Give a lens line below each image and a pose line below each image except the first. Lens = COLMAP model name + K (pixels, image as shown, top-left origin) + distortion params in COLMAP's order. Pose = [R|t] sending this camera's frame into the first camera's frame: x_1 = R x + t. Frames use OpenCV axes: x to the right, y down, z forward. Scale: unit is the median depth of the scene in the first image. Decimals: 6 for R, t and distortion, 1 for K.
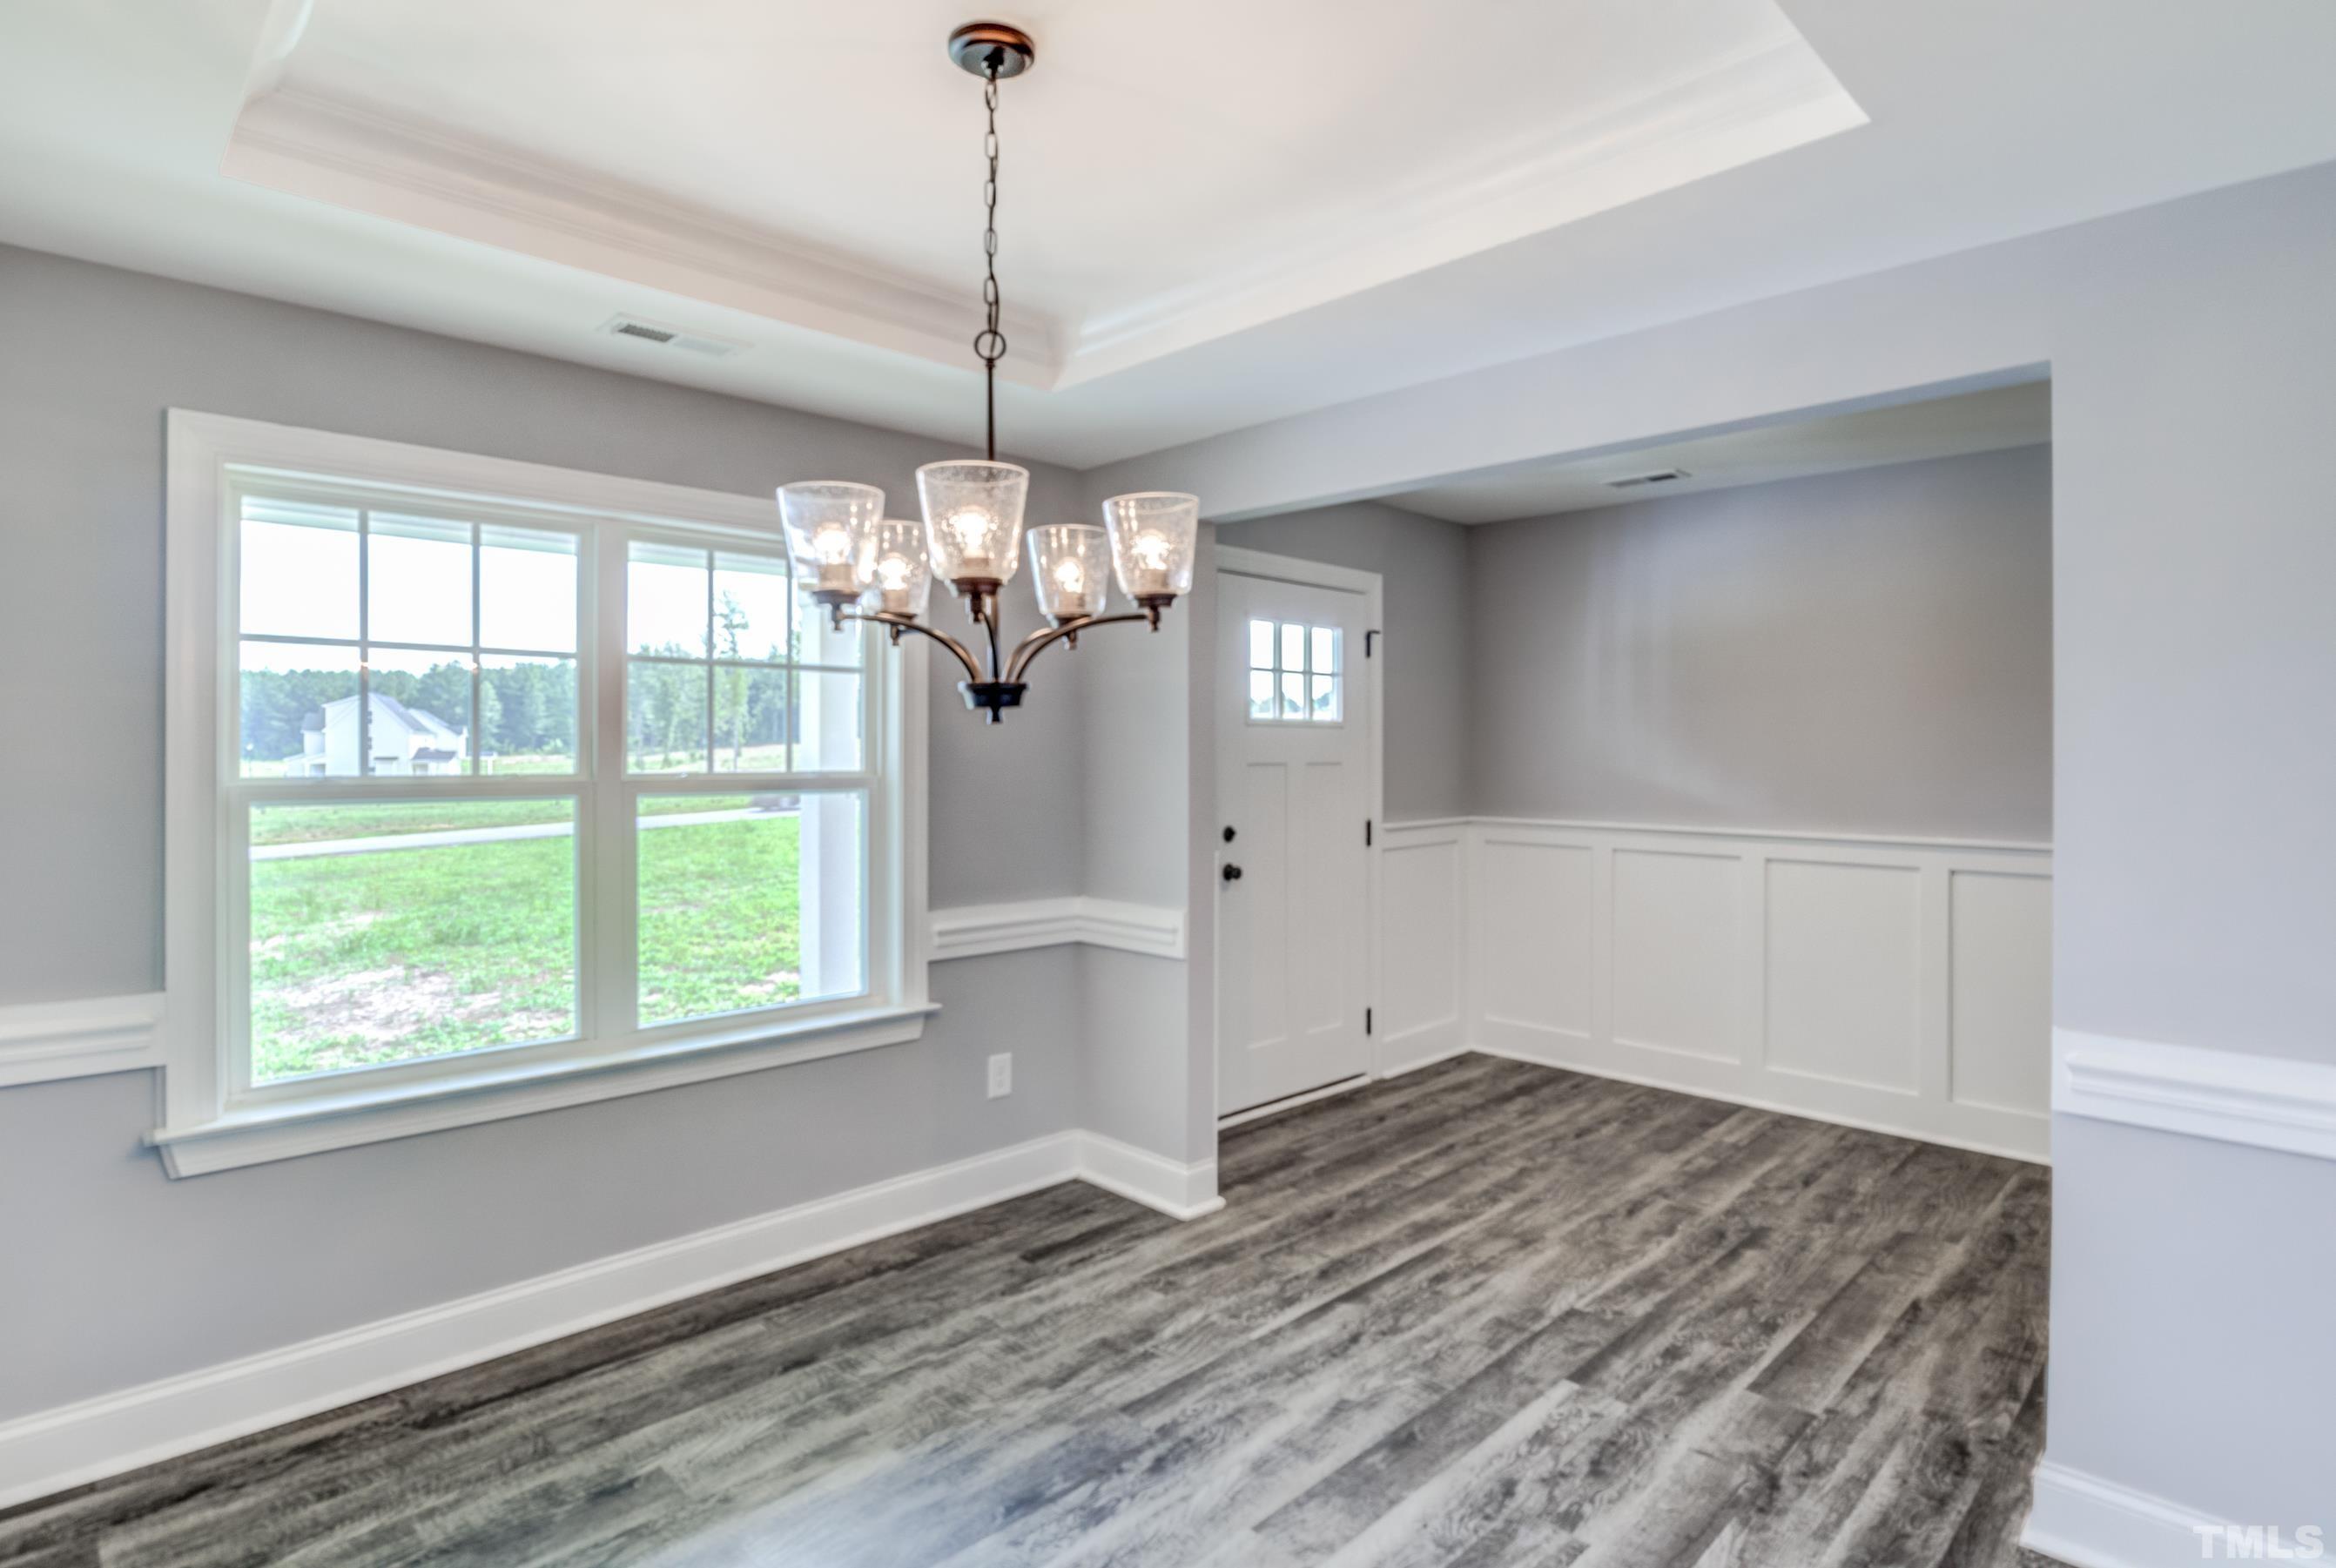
lens RADIAL K [[1210.0, 0, 1172.2], [0, 1210.0, 744.4], [0, 0, 1]] dist [-0.039527, 0.009700]
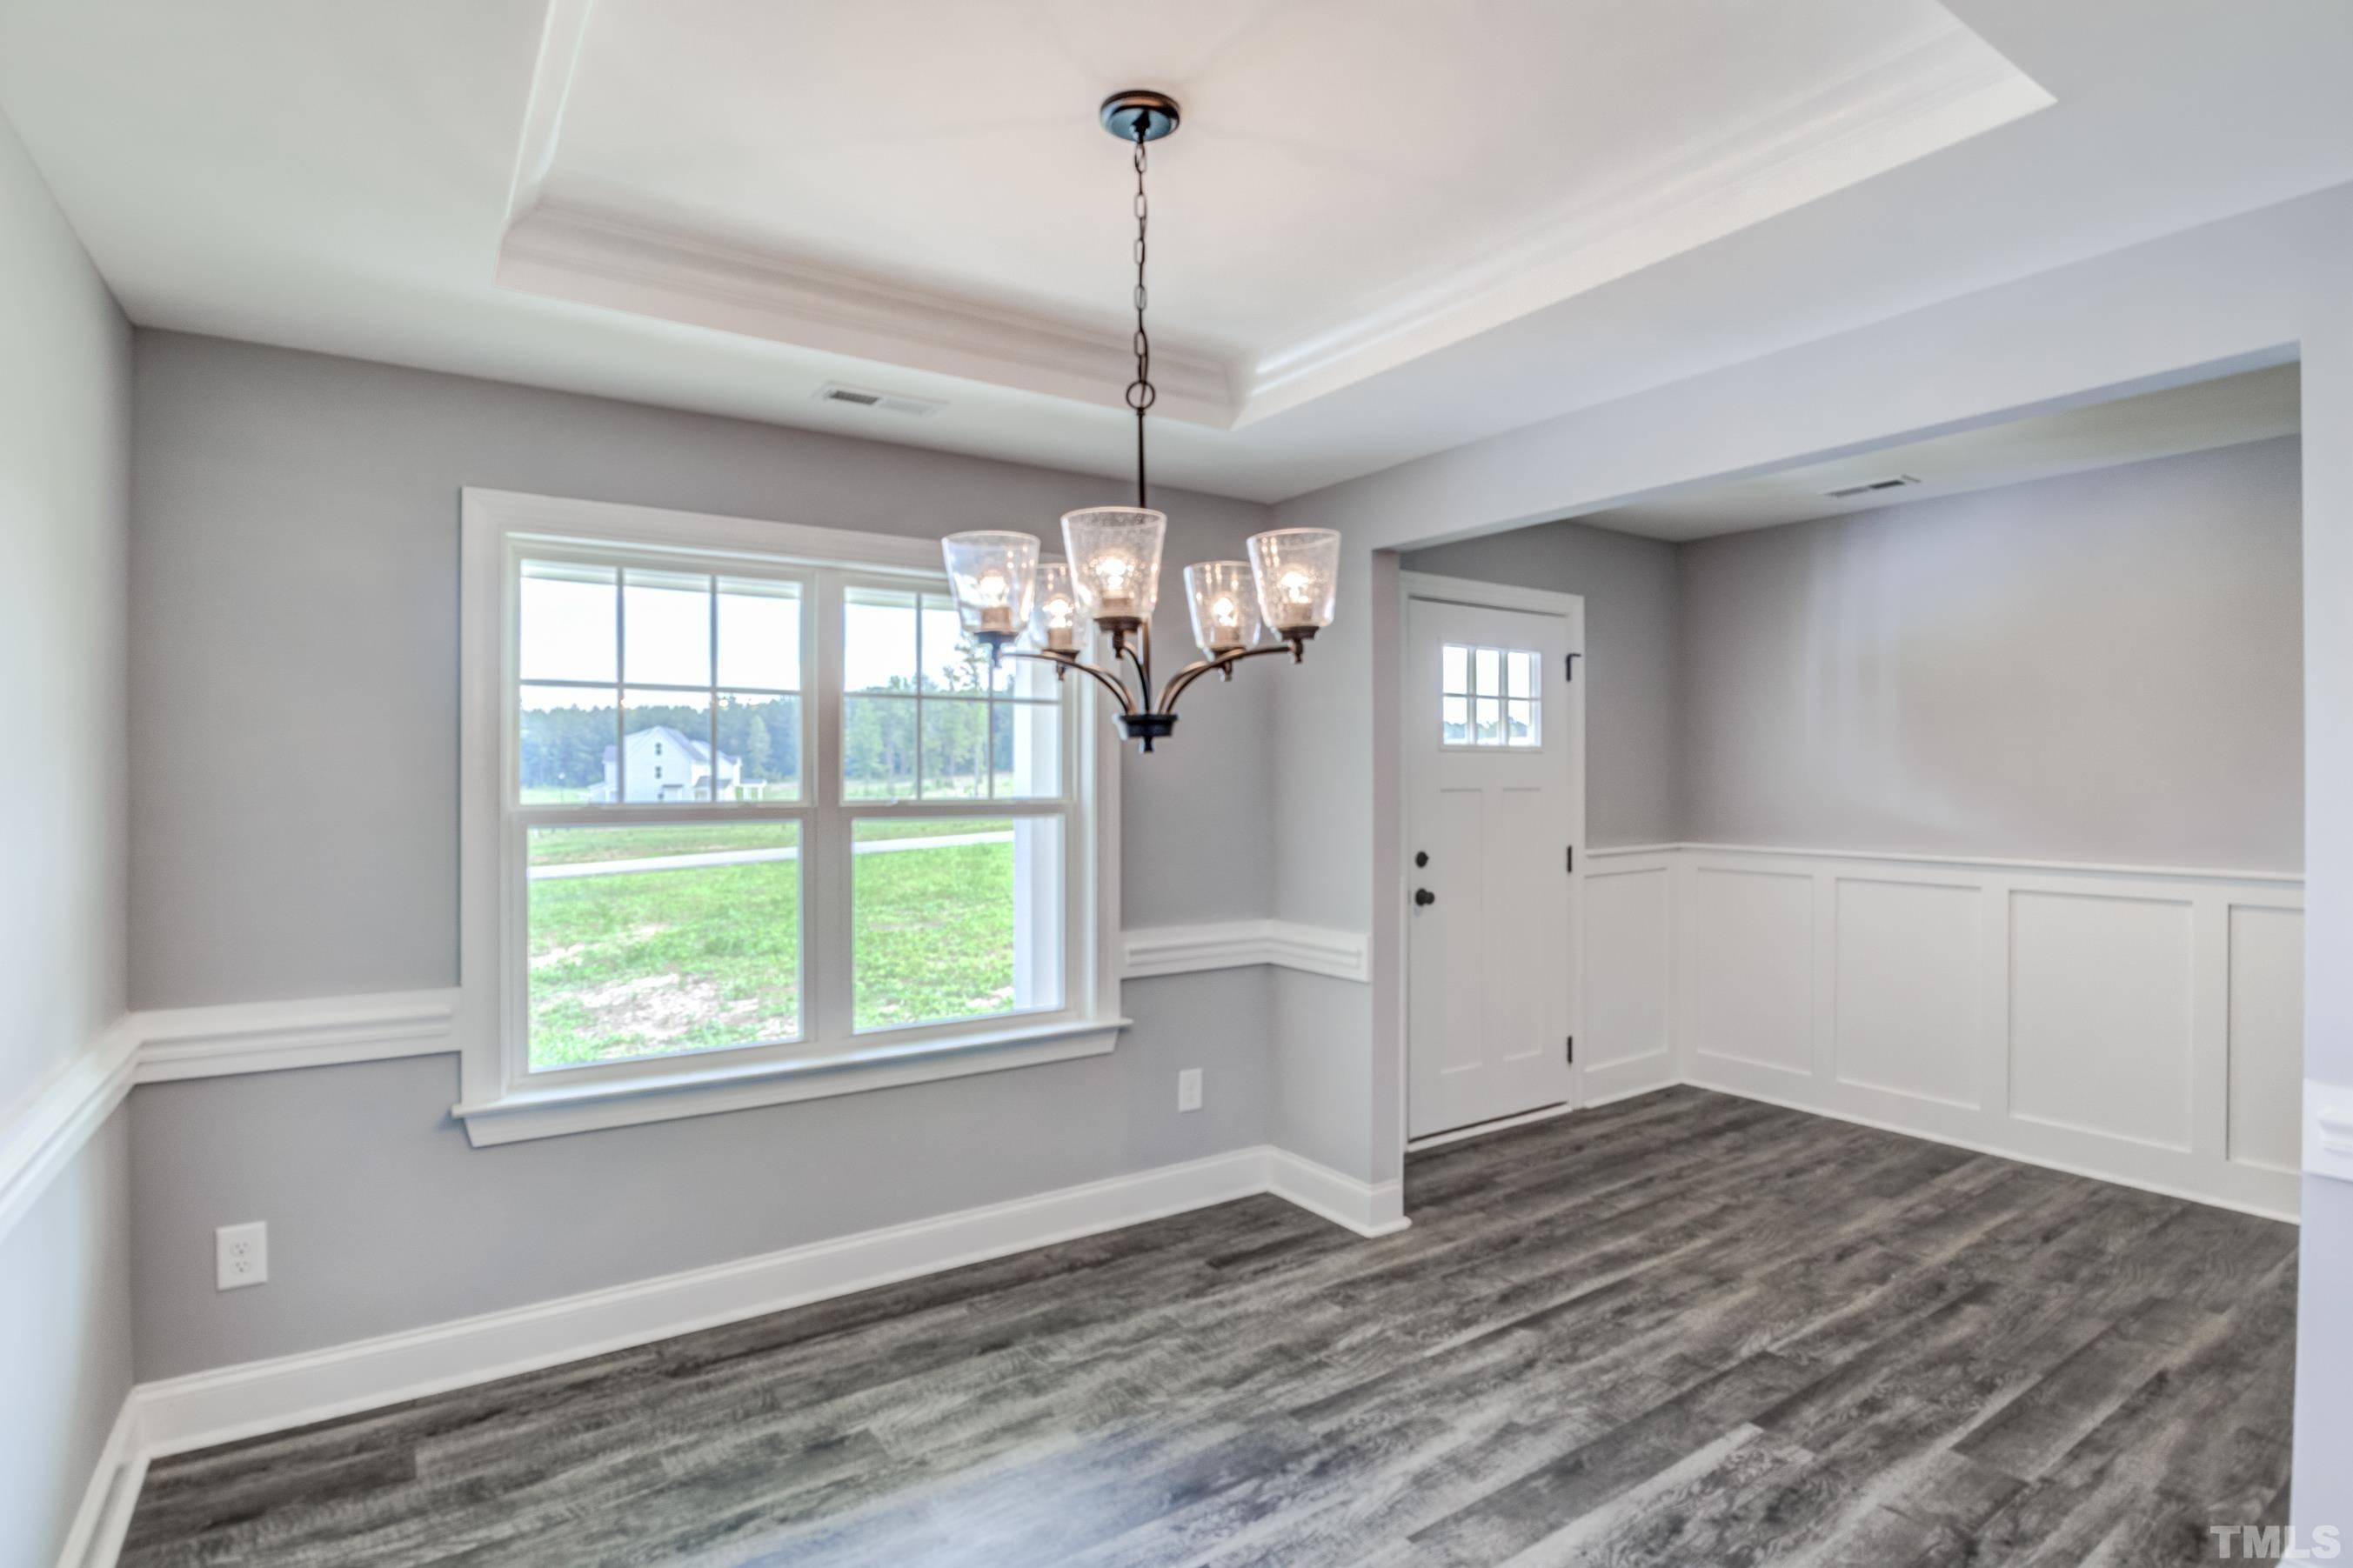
lens RADIAL K [[1190.7, 0, 1184.2], [0, 1190.7, 779.5], [0, 0, 1]] dist [-0.044415, 0.012204]
pose [[0.984101, -0.003470, -0.177576, 0.042640], [0.004897, 0.999959, 0.007598, -0.001059], [0.177543, -0.008347, 0.984078, -0.012025]]
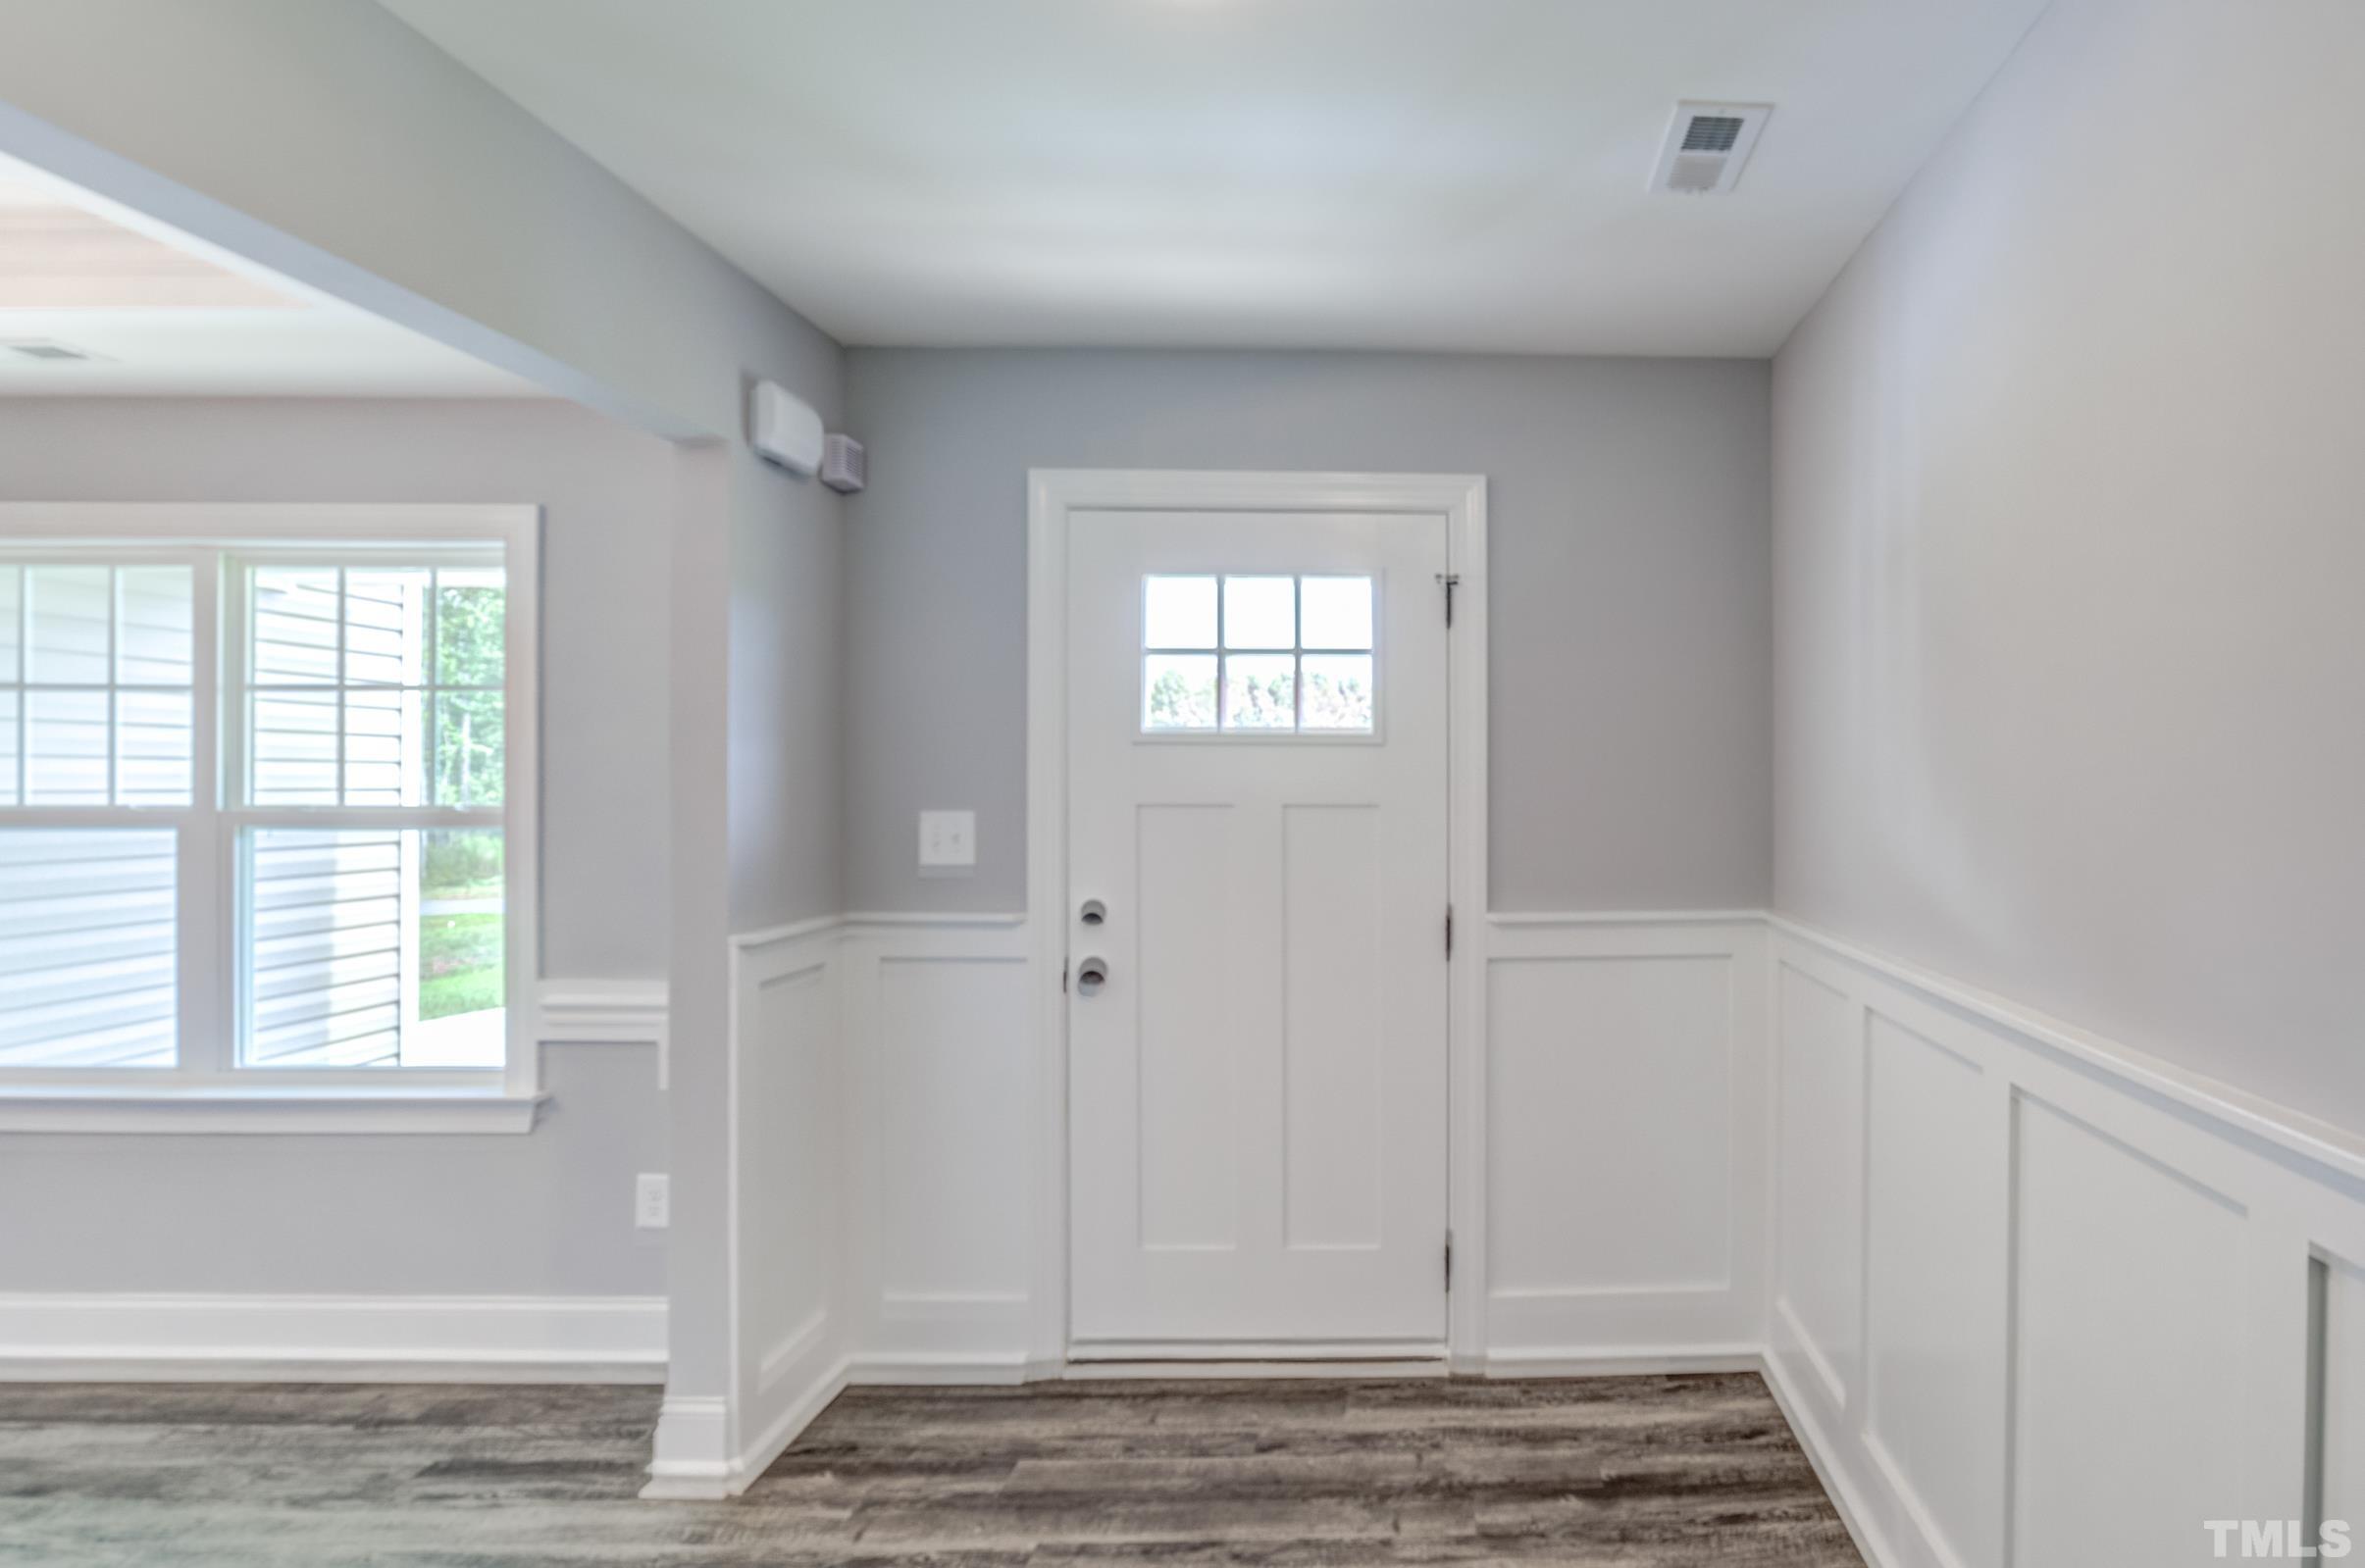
lens RADIAL K [[1321.1, 0, 1481.3], [0, 1321.1, 736.2], [0, 0, 1]] dist [-0.021709, 0.000862]
pose [[0.737265, -0.029761, -0.674948, 1.012511], [0.003106, 0.999168, -0.040665, 0.013766], [0.675597, 0.027885, 0.736744, 0.935540]]
